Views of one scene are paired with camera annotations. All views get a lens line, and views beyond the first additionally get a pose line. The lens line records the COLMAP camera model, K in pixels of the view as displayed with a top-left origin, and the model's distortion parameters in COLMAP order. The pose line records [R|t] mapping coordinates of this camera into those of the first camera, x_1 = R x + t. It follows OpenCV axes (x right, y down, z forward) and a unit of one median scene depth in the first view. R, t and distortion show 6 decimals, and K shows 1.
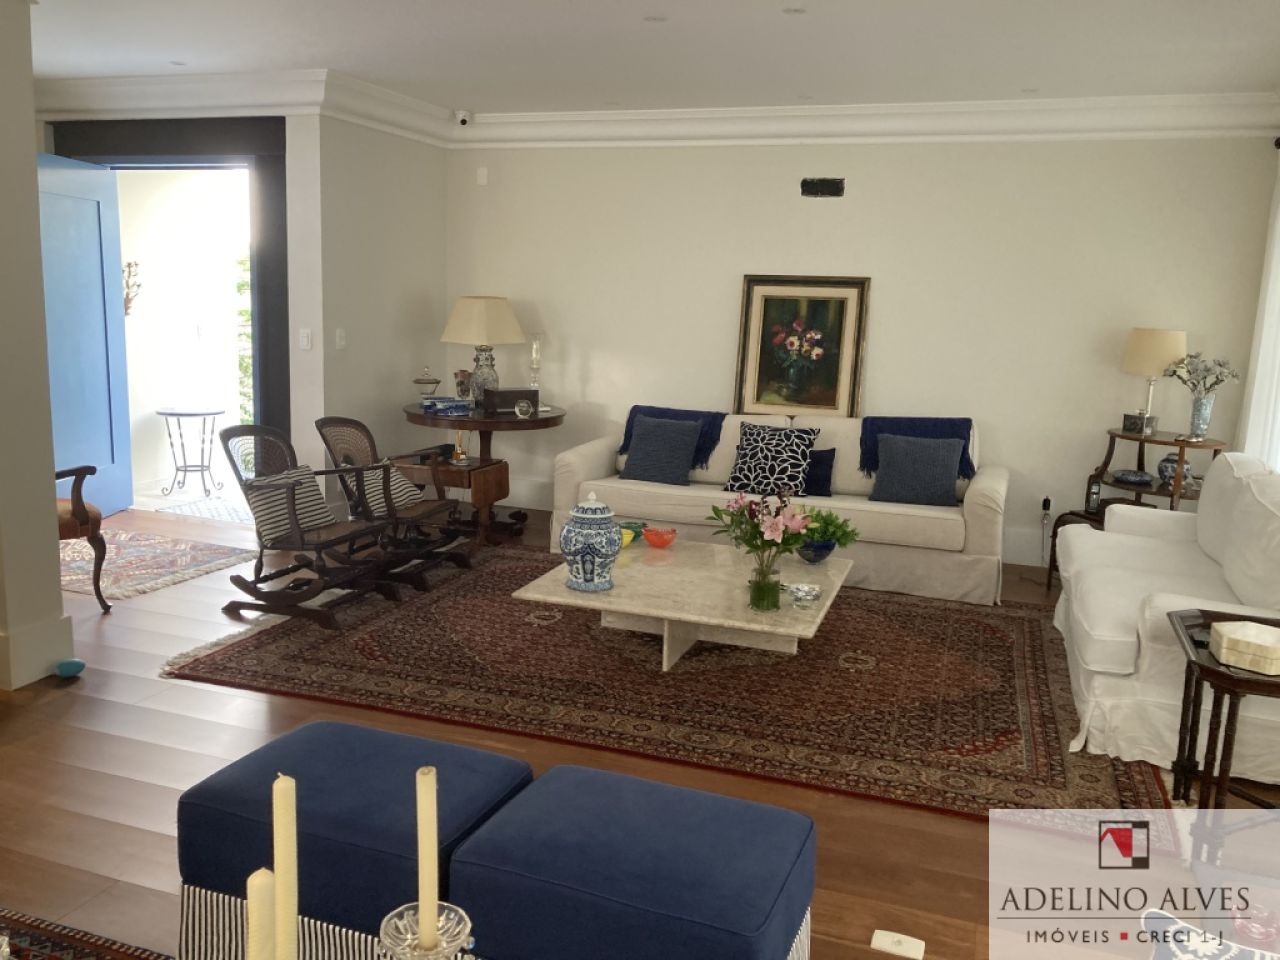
lens RADIAL K [[1073.8, 0, 630.0], [0, 1073.8, 482.1], [0, 0, 1]] dist [0.132428, -0.132302]
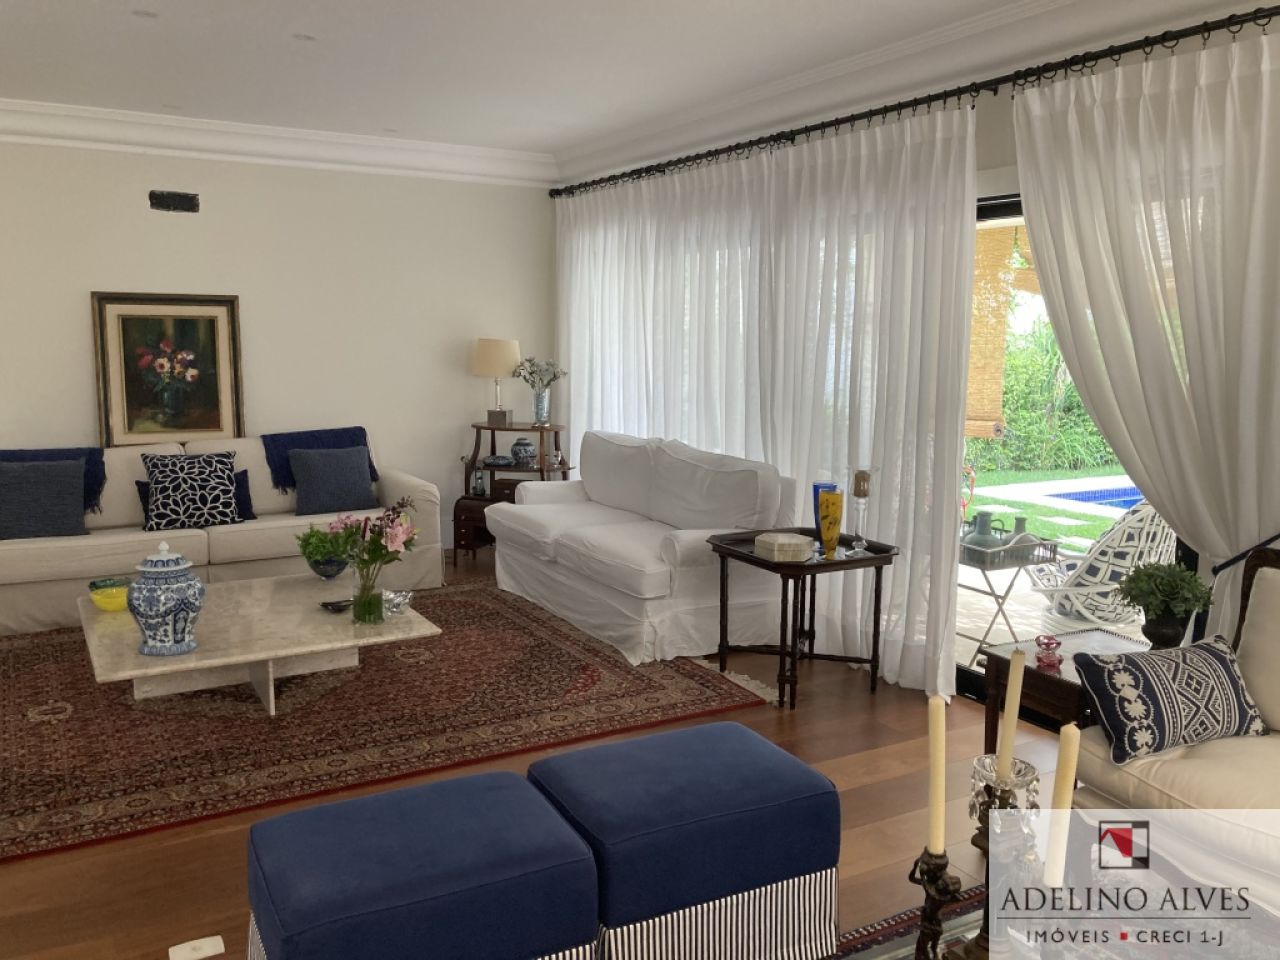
lens RADIAL K [[1073.8, 0, 630.0], [0, 1073.8, 482.1], [0, 0, 1]] dist [0.132428, -0.132302]
pose [[0.668021, -0.137785, 0.731275, -0.313818], [0.145821, 0.987894, 0.052929, -0.022677], [-0.729715, 0.071277, 0.680026, 0.078402]]
